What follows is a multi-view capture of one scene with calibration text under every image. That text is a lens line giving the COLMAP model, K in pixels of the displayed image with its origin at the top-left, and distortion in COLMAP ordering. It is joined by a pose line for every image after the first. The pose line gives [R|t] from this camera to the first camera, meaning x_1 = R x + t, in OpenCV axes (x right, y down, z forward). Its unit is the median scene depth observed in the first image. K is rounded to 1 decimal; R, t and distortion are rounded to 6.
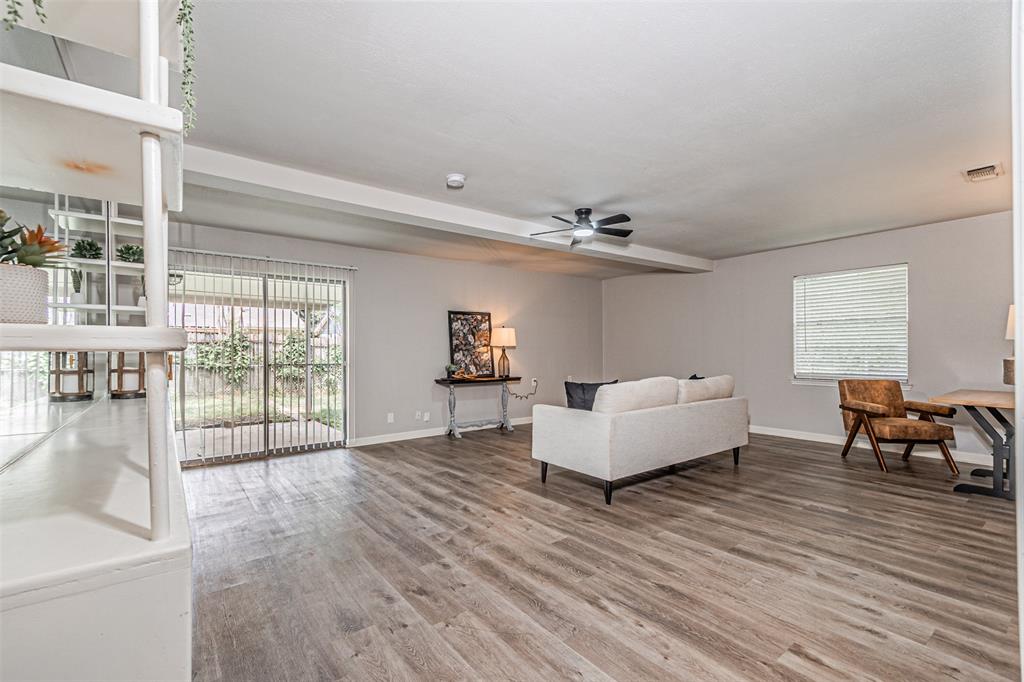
lens RADIAL K [[450.2, 0, 482.2], [0, 450.2, 354.4], [0, 0, 1]] dist [0.004134, 0.000108]
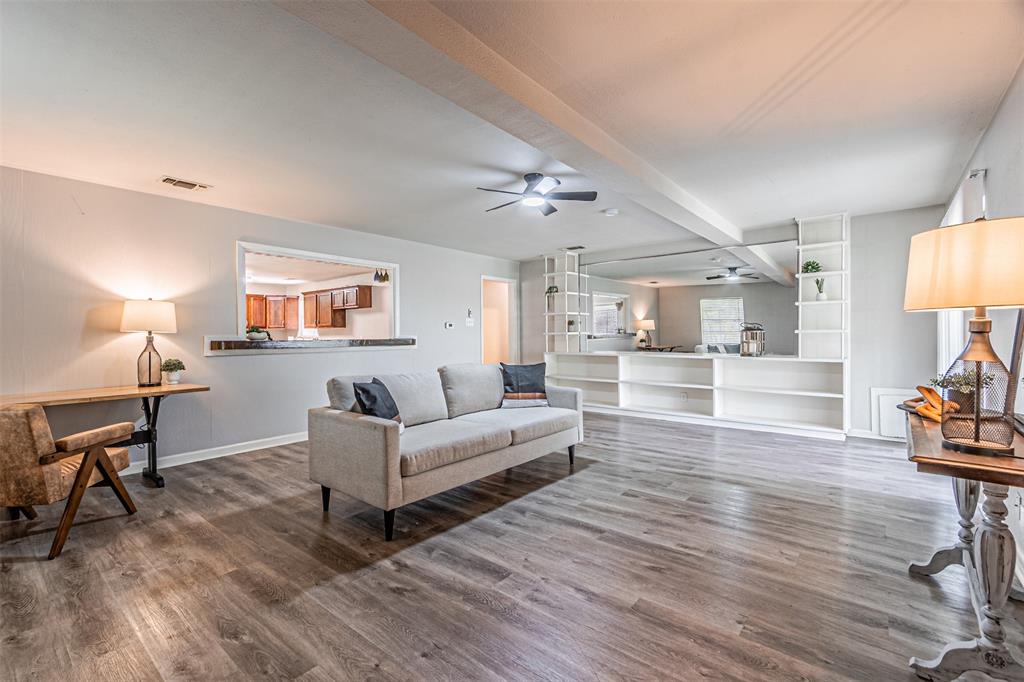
lens RADIAL K [[450.2, 0, 499.2], [0, 450.2, 334.2], [0, 0, 1]] dist [0.004134, 0.000108]
pose [[-0.965577, 0.015448, -0.259660, 0.597102], [0.014345, 0.999878, 0.006143, -0.019463], [0.259723, 0.002206, -0.965681, 2.076531]]
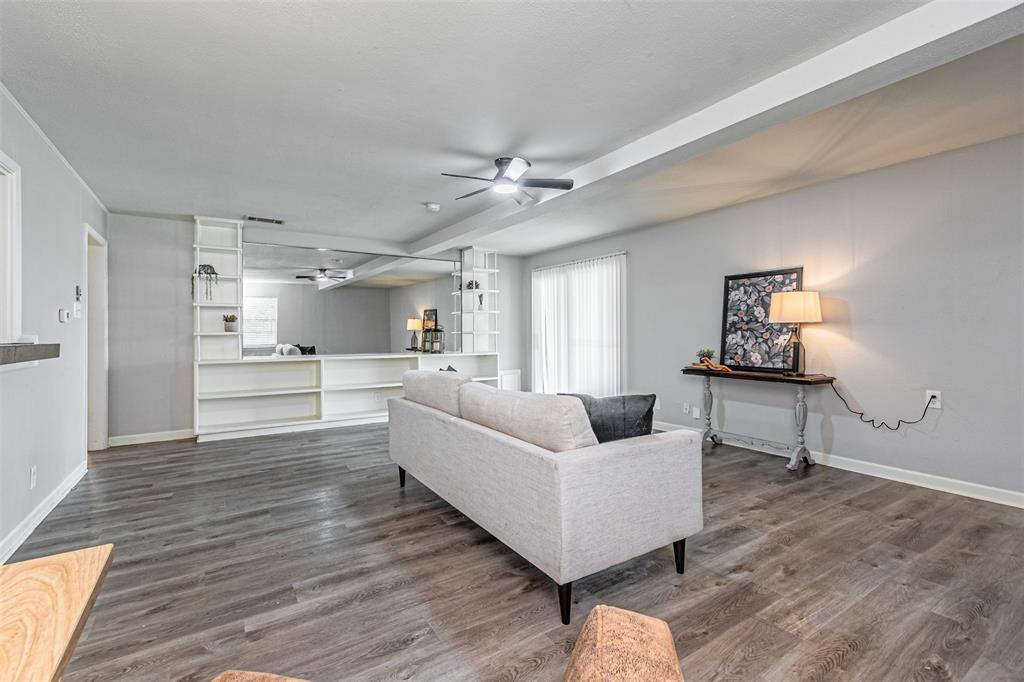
lens RADIAL K [[450.2, 0, 508.9], [0, 450.2, 337.7], [0, 0, 1]] dist [0.004134, 0.000108]
pose [[-0.047546, 0.019523, -0.998678, 1.172475], [0.001484, 0.999809, 0.019474, -0.020233], [0.998868, -0.000556, -0.047566, 1.180230]]
